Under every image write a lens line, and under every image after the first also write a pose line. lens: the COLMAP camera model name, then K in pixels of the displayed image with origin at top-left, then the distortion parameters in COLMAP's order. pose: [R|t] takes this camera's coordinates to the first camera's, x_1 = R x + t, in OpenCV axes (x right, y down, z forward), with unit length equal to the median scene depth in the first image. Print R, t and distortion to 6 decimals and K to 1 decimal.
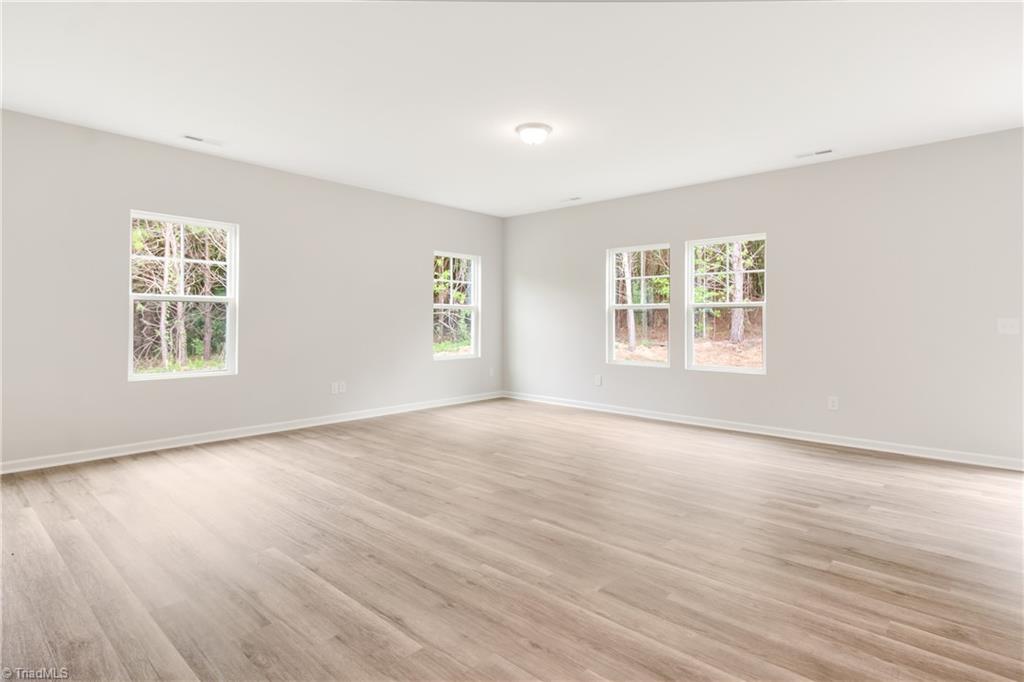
lens RADIAL K [[529.8, 0, 511.8], [0, 529.8, 330.1], [0, 0, 1]] dist [0.003918, 0.001082]
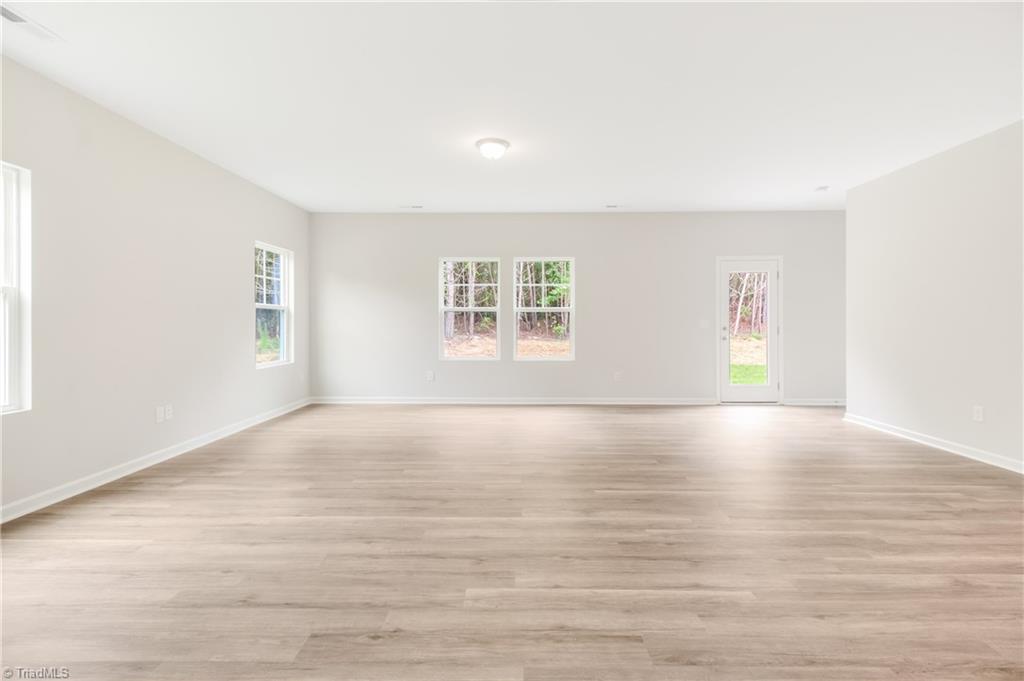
lens RADIAL K [[474.4, 0, 511.8], [0, 474.4, 333.5], [0, 0, 1]] dist [0.013115, -0.003116]
pose [[0.749175, -0.022022, 0.662006, -0.448768], [0.017055, 0.999757, 0.013956, -0.005175], [-0.662153, 0.000836, 0.749368, 0.190834]]
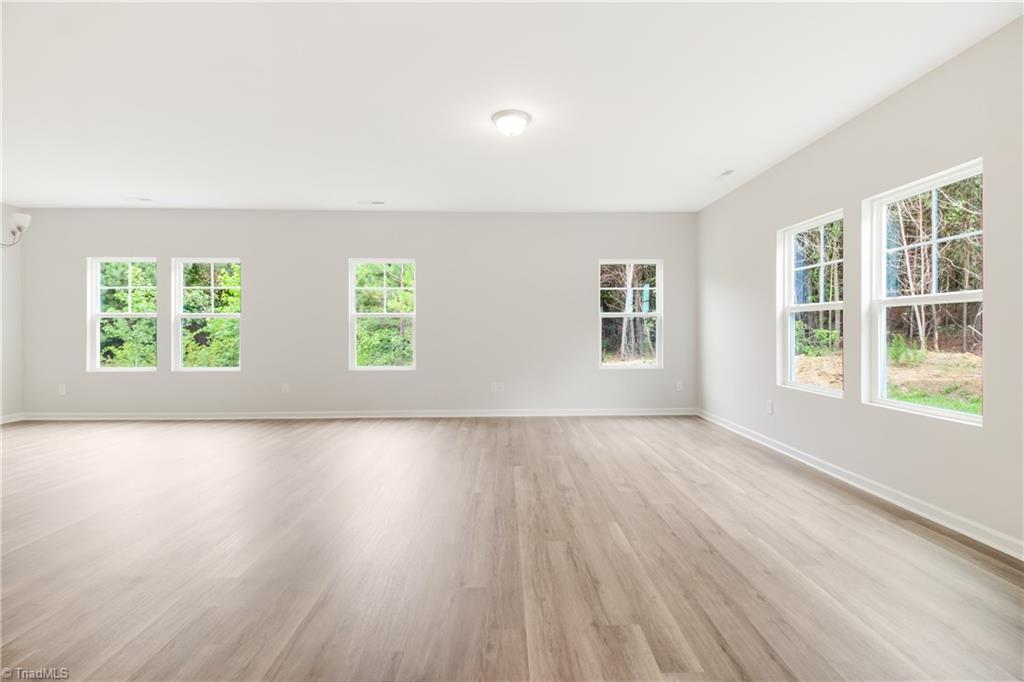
lens RADIAL K [[474.4, 0, 514.4], [0, 474.4, 339.9], [0, 0, 1]] dist [0.013115, -0.003116]
pose [[0.690406, 0.009160, -0.723364, 0.498502], [-0.007504, 0.999957, 0.005500, -0.001657], [0.723383, 0.001631, 0.690445, 0.340027]]
